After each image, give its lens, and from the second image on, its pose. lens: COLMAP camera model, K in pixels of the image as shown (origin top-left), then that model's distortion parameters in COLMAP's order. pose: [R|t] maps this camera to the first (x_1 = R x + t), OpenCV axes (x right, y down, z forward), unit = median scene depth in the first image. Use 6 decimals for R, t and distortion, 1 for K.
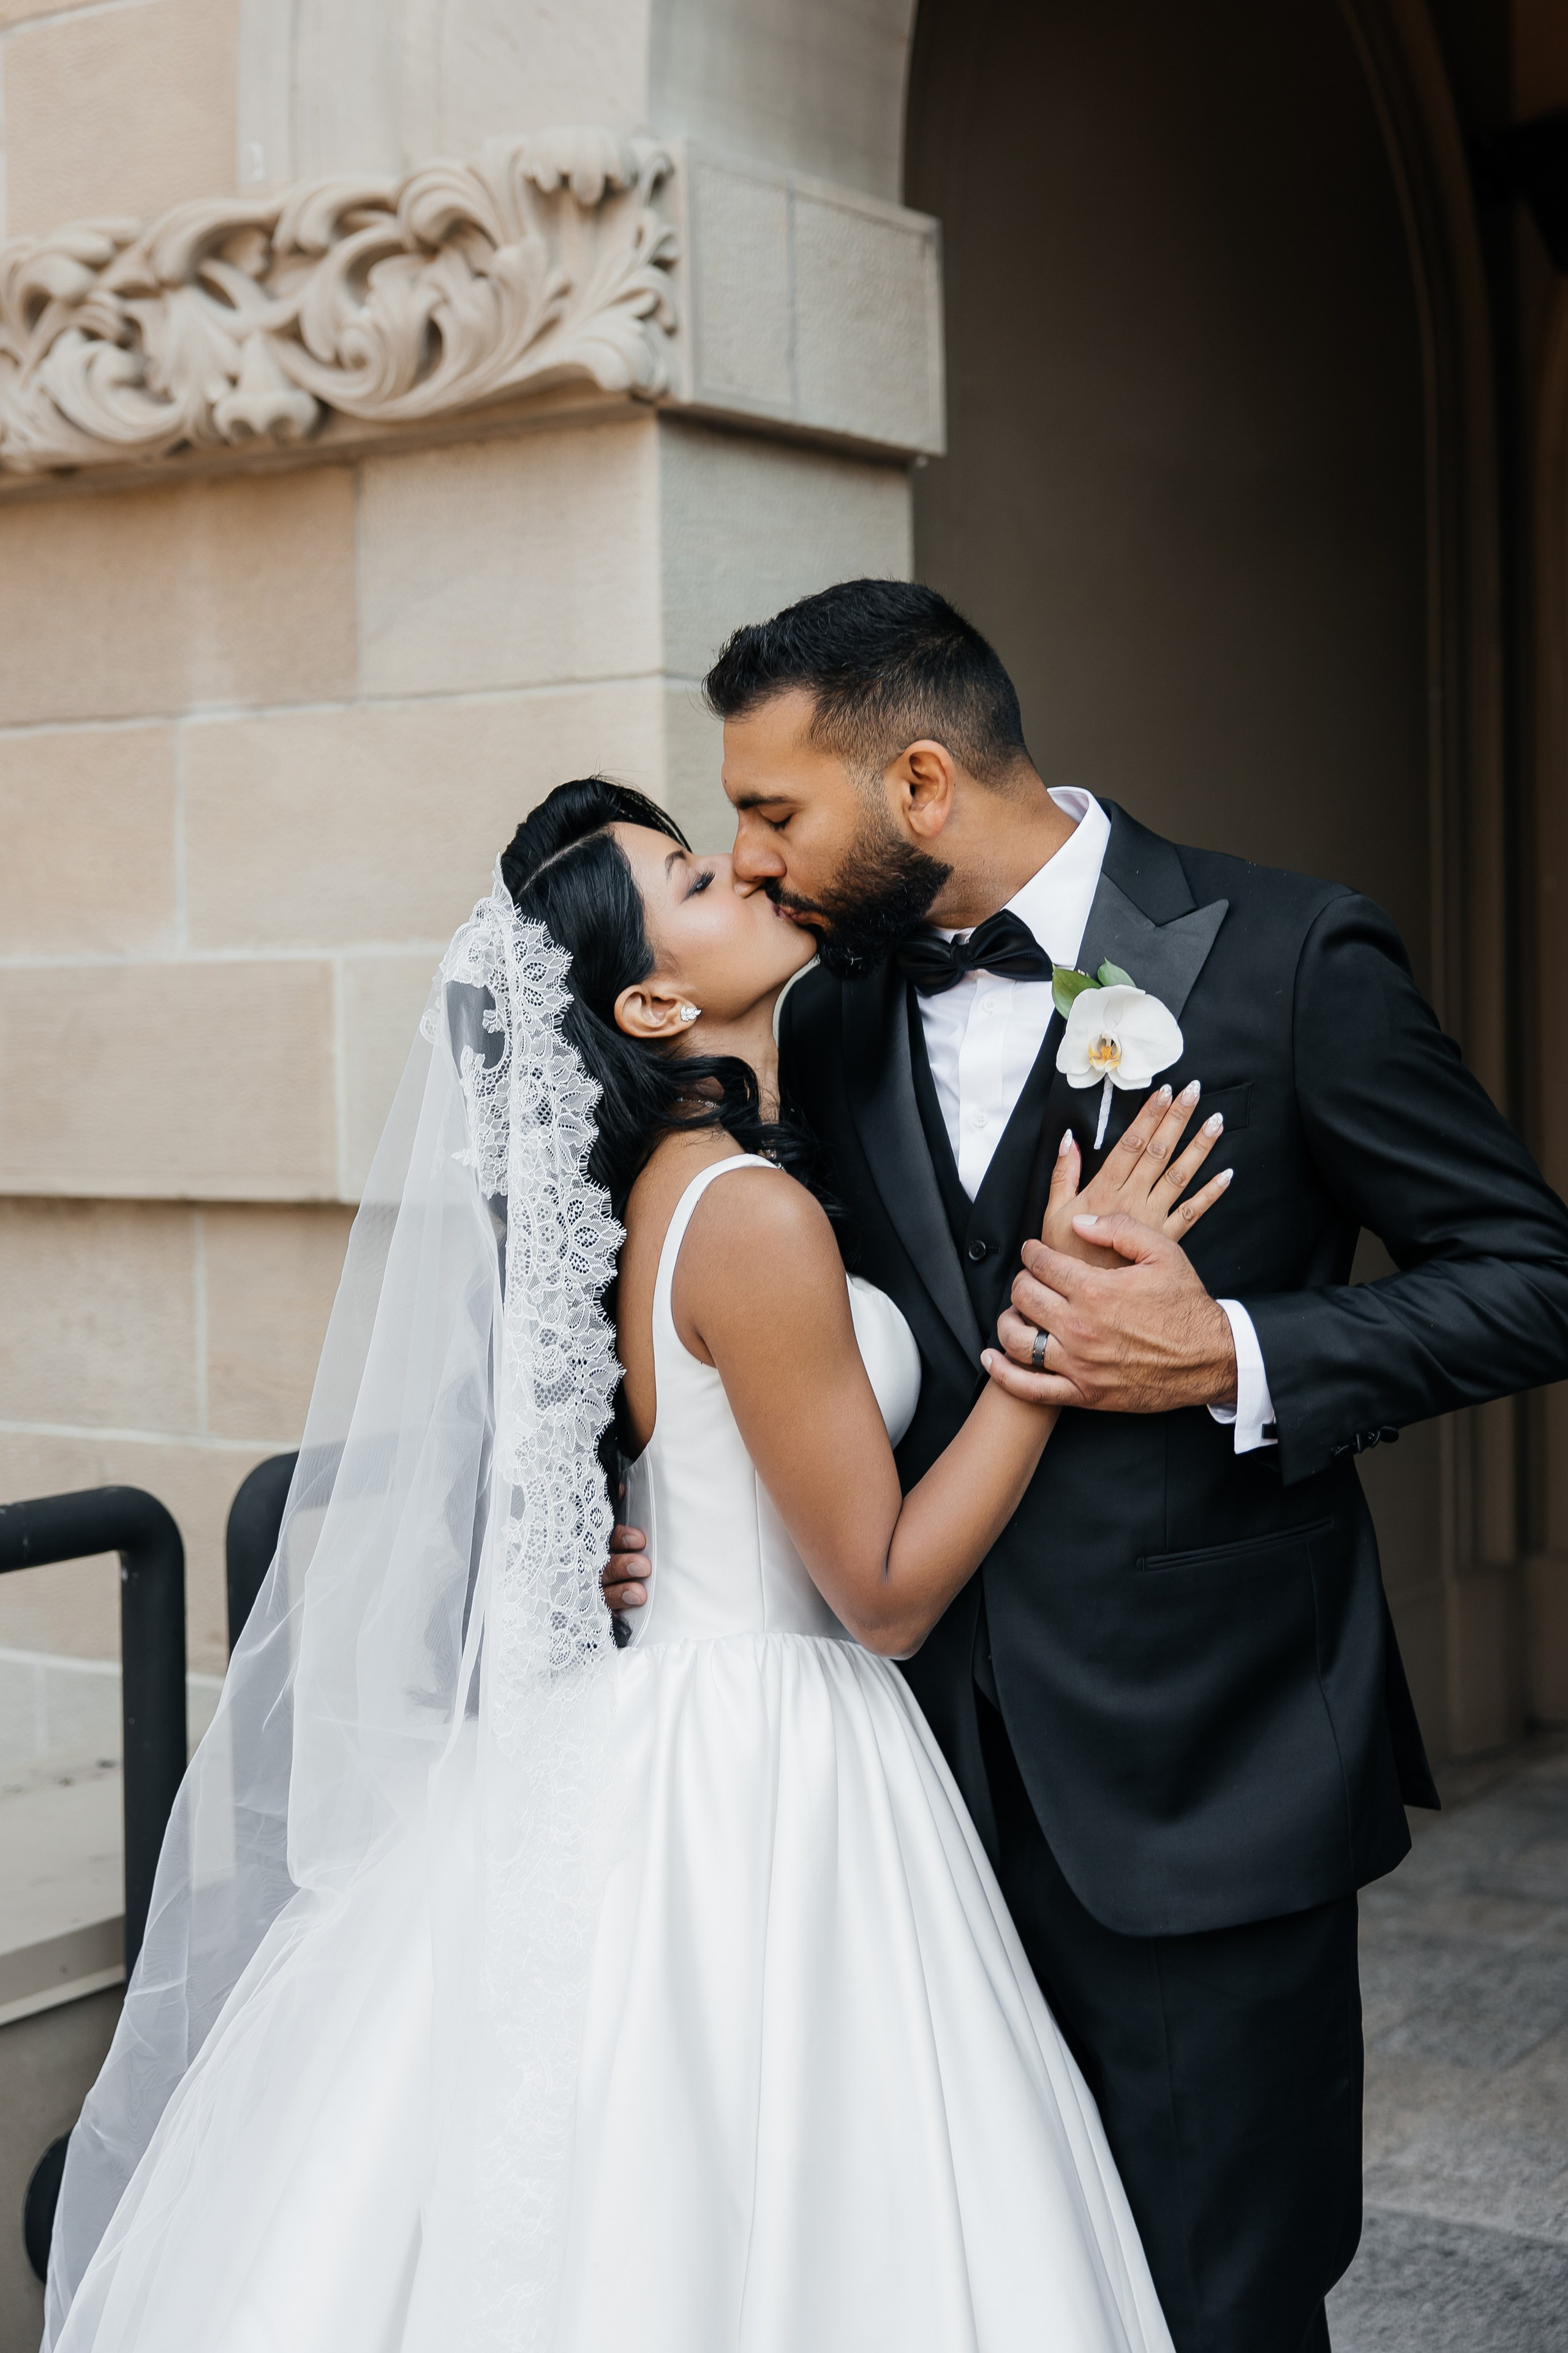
lens RADIAL K [[3445.8, 0, 680.1], [0, 3445.8, 1054.7], [0, 0, 1]] dist [-0.004057, 0.062801]
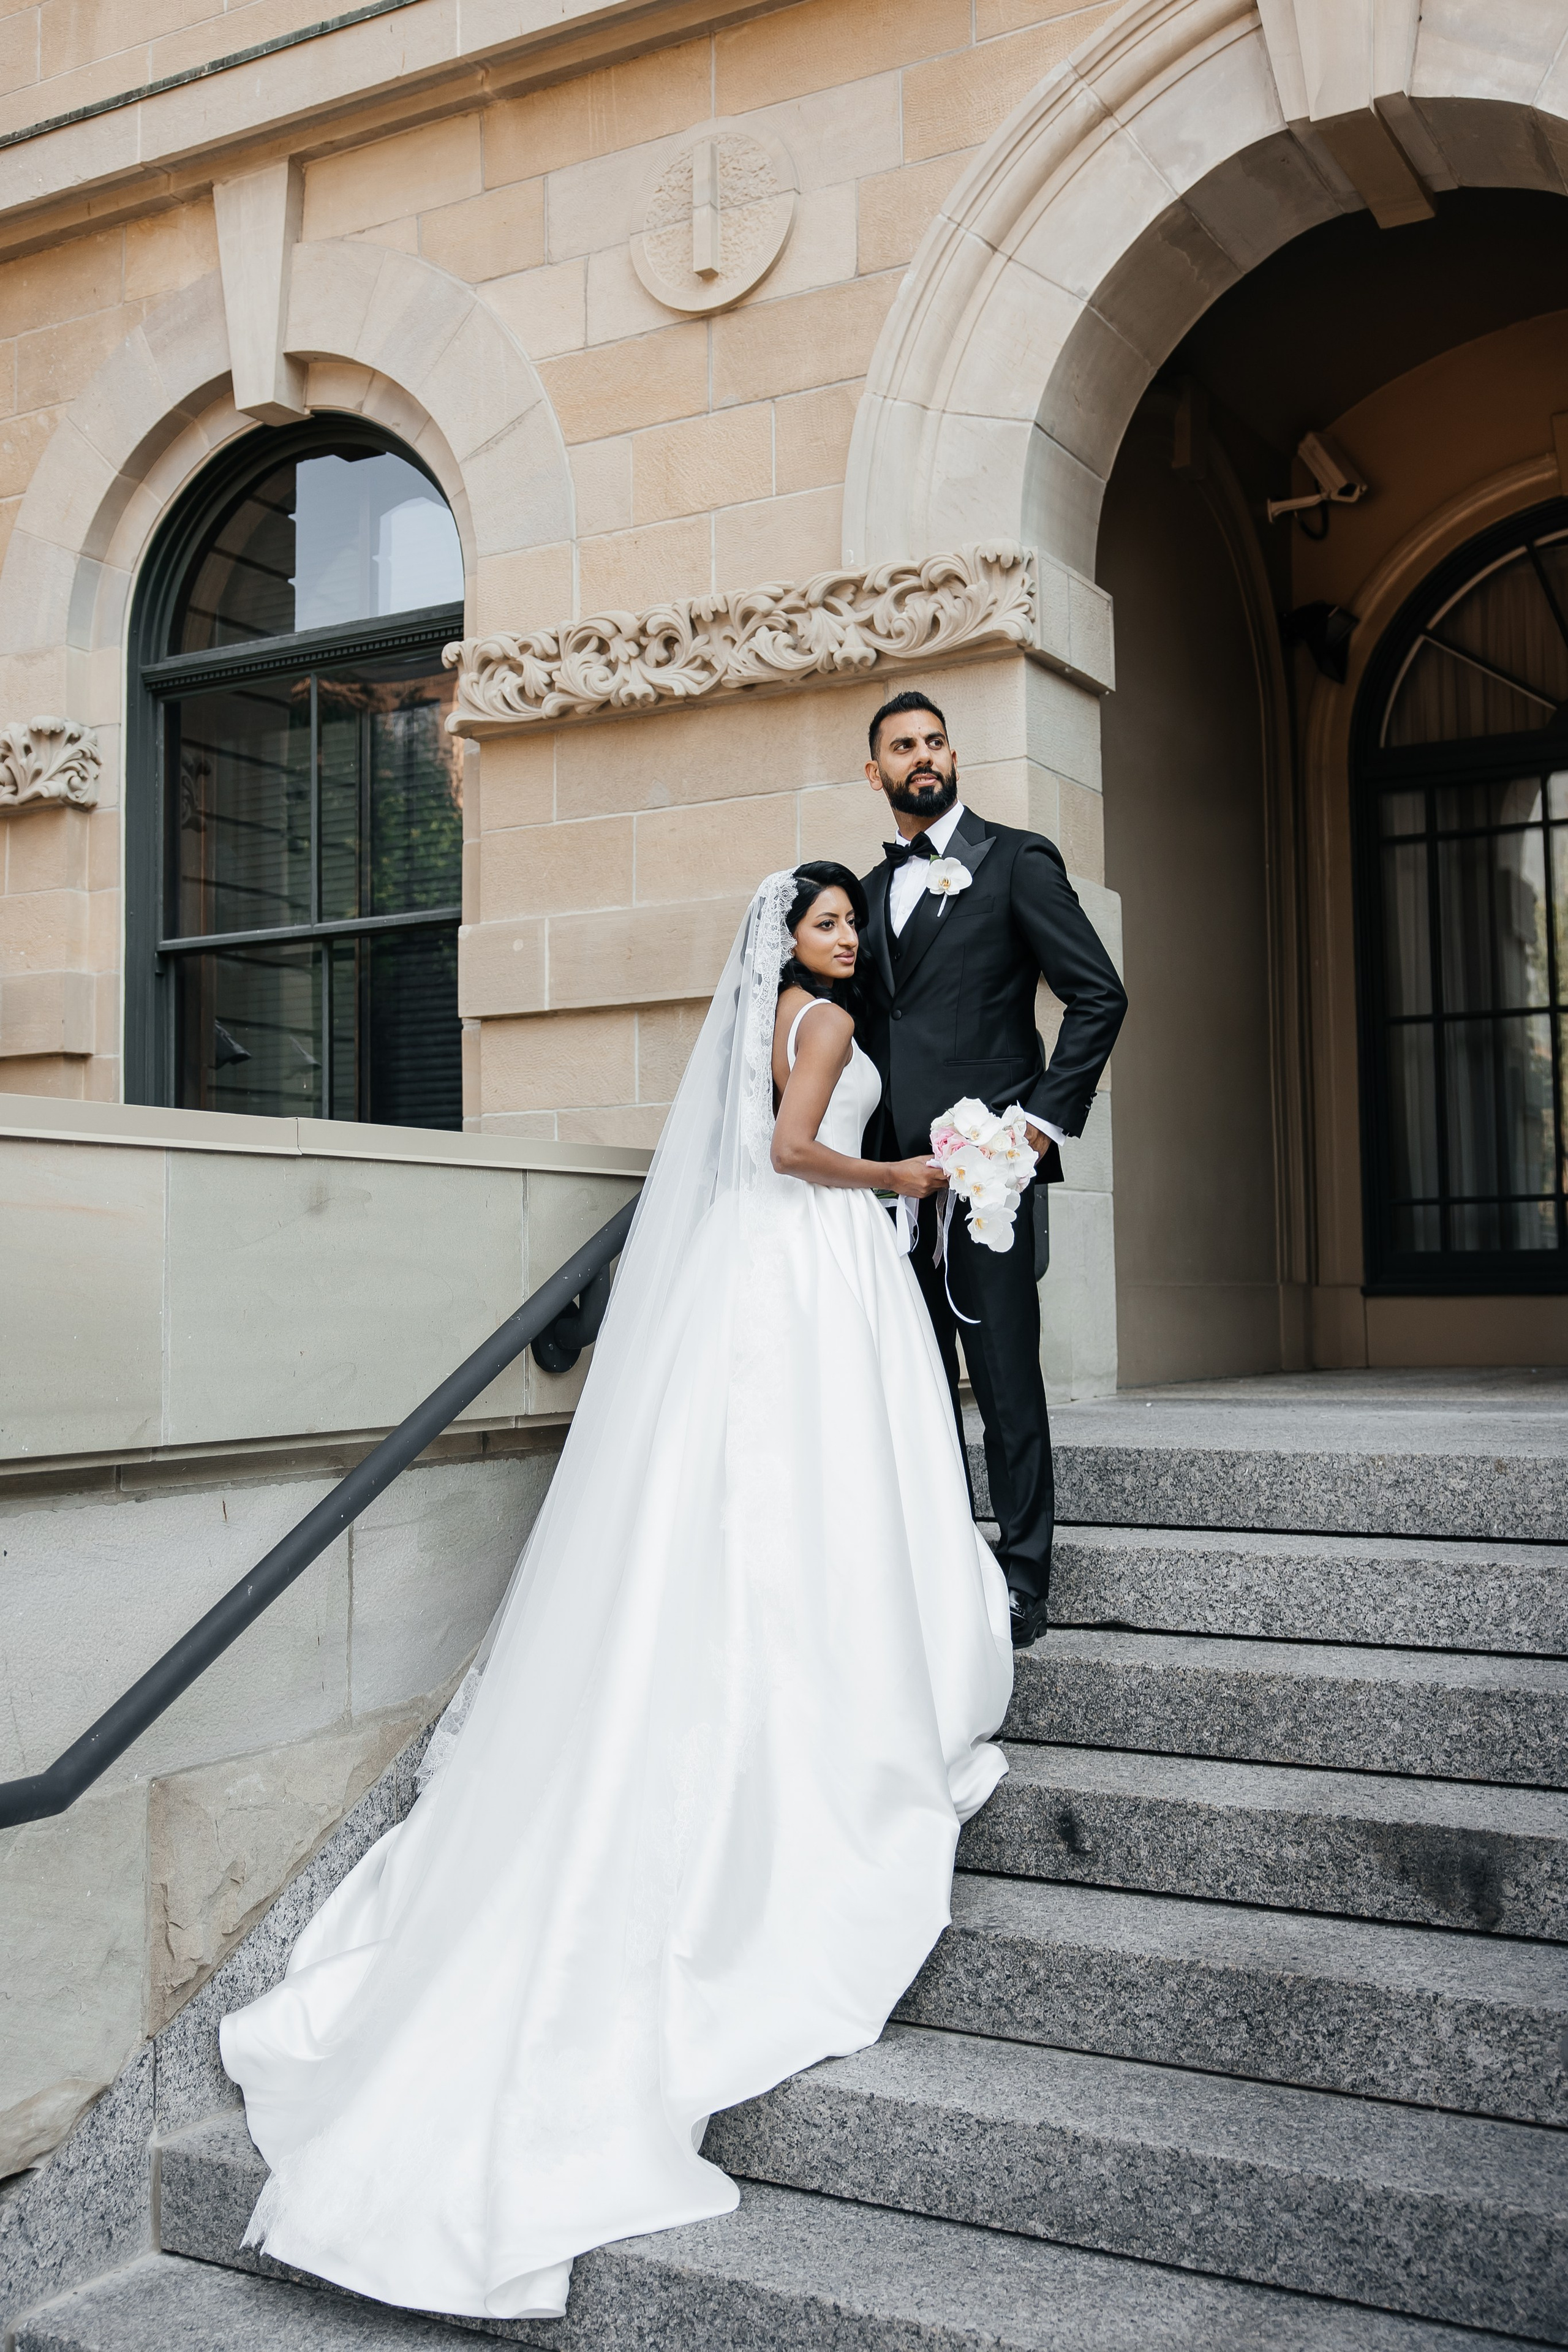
lens RADIAL K [[2328.6, 0, 776.5], [0, 2328.6, 1130.2], [0, 0, 1]] dist [-0.001623, 0.010405]
pose [[0.996830, 0.012647, 0.078547, -0.299786], [-0.005059, 0.995363, -0.096060, 0.305402], [-0.079398, 0.095358, 0.992272, -0.598411]]
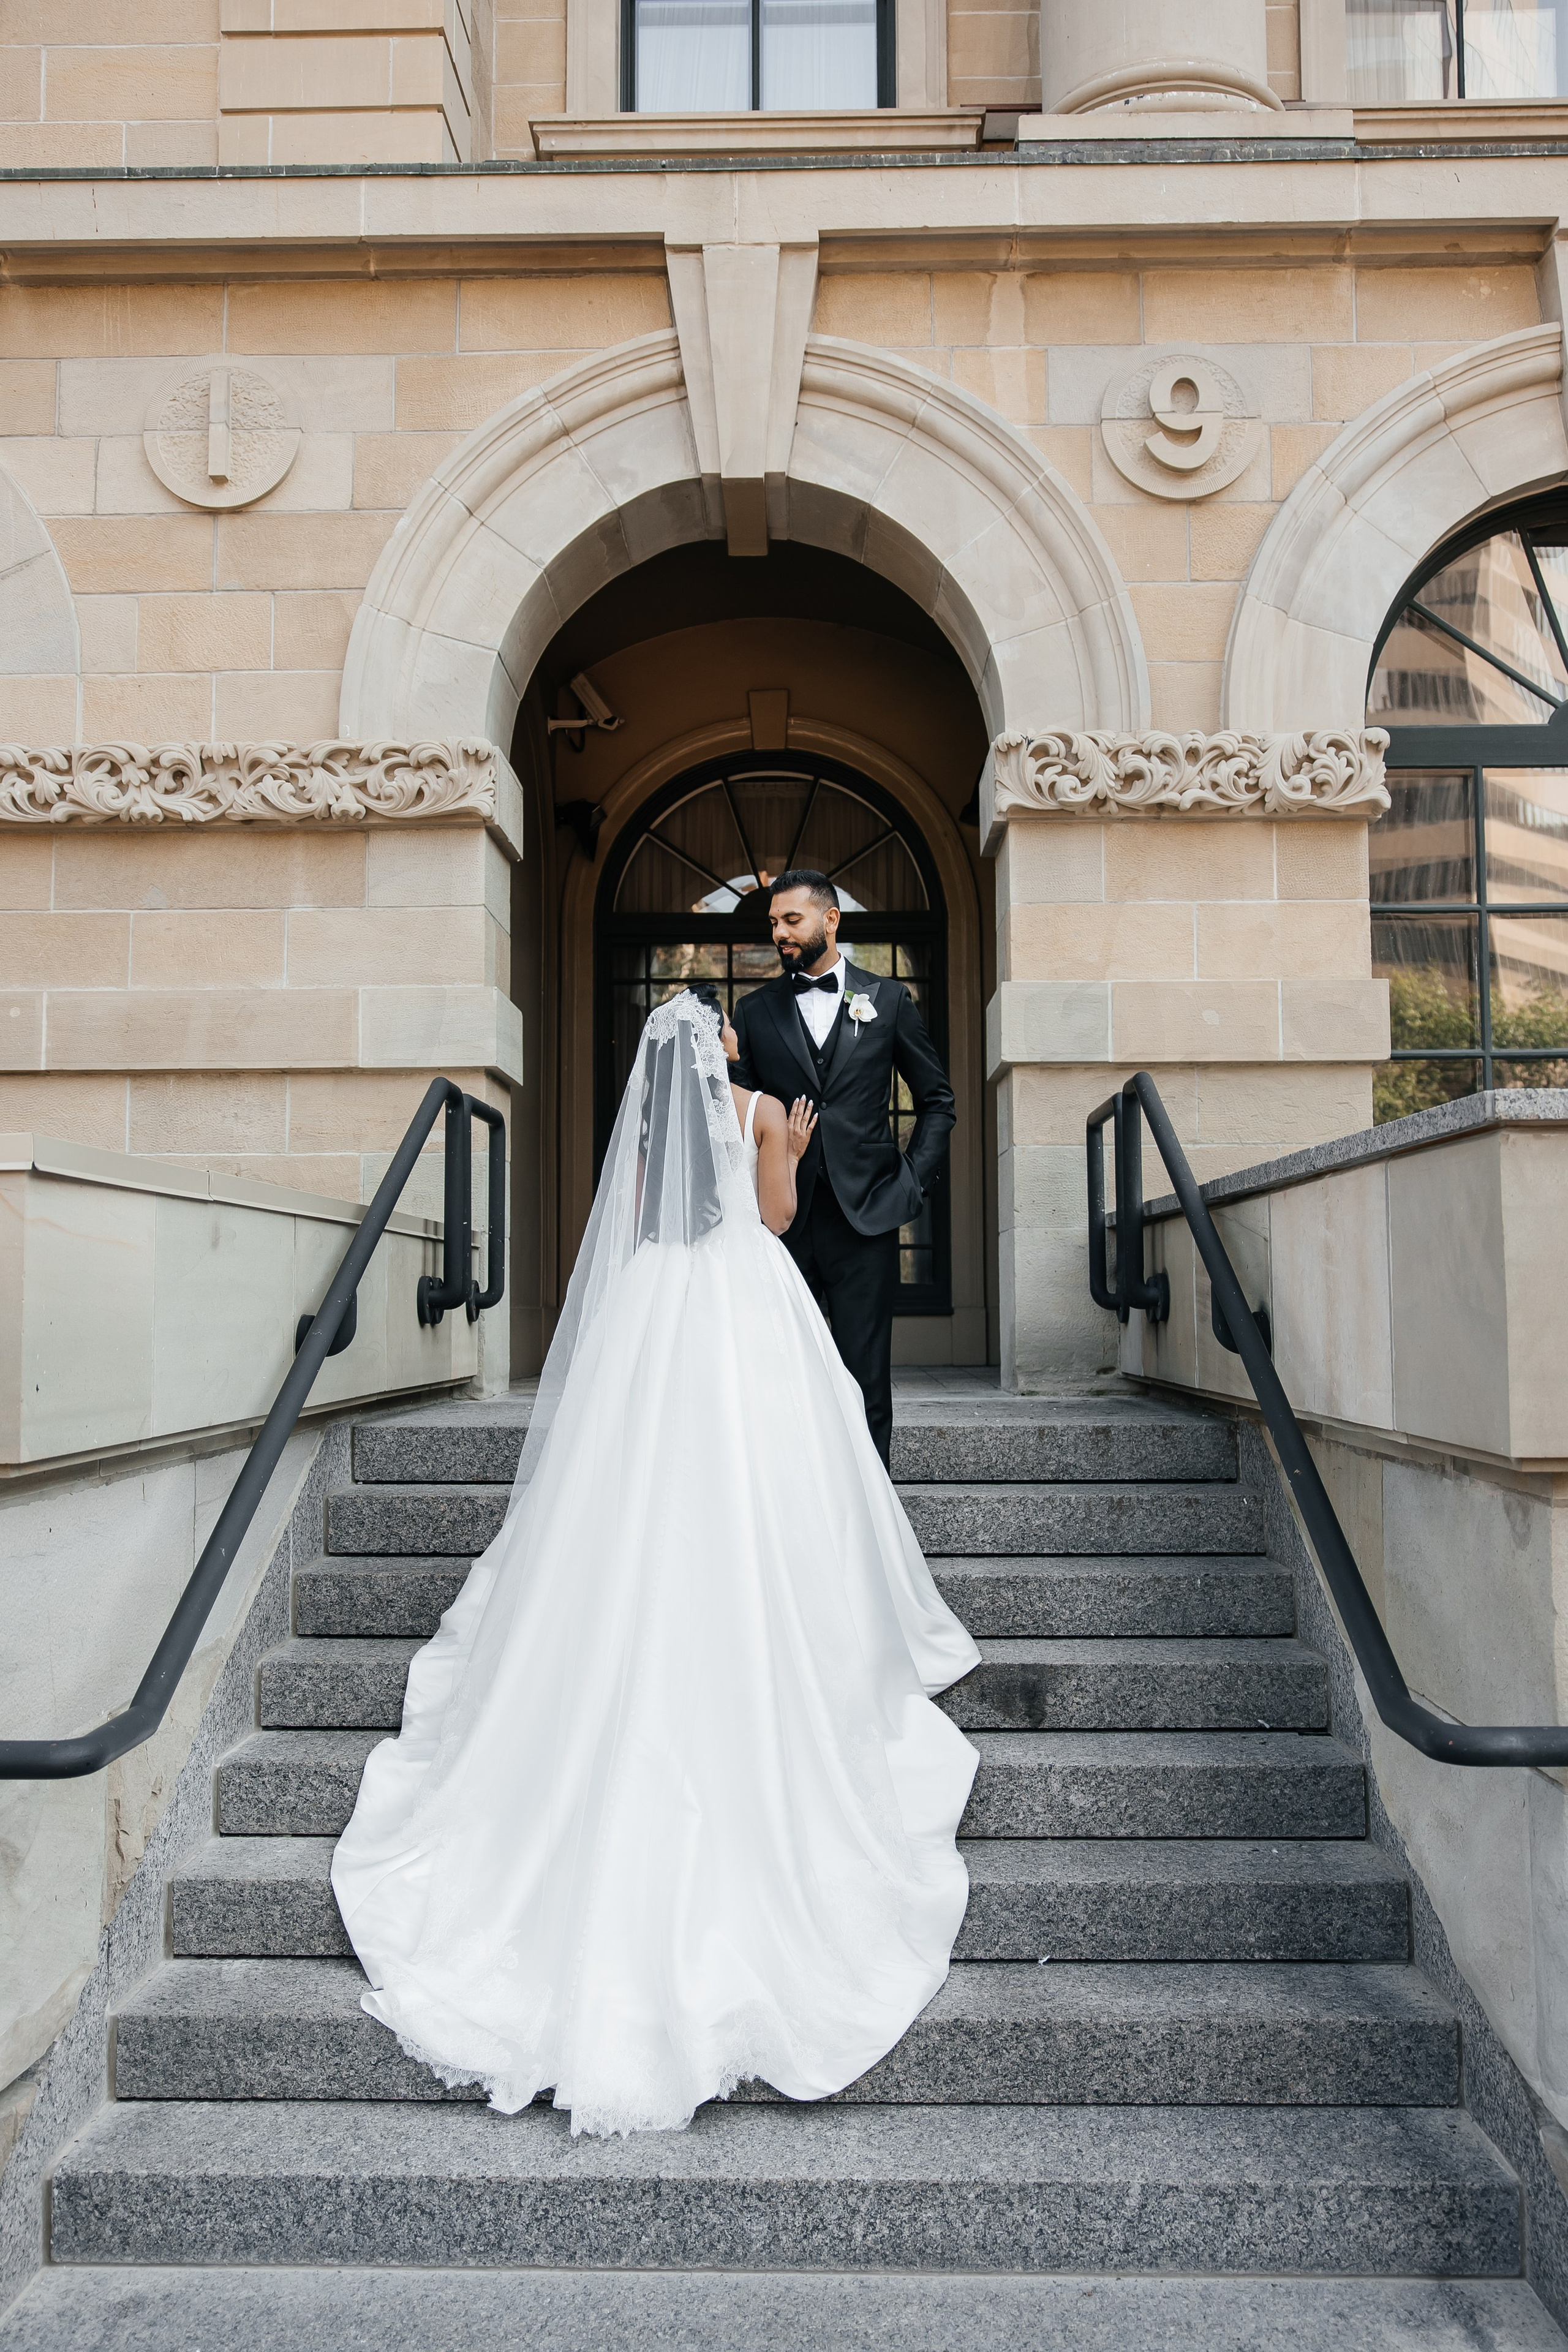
lens RADIAL K [[1876.1, 0, 777.4], [0, 1876.1, 1181.6], [0, 0, 1]] dist [-0.015993, 0.022672]
pose [[0.839605, 0.051836, 0.540718, -0.686373], [0.000795, 0.995318, -0.096651, 0.307032], [-0.543196, 0.081579, 0.835633, -0.583759]]
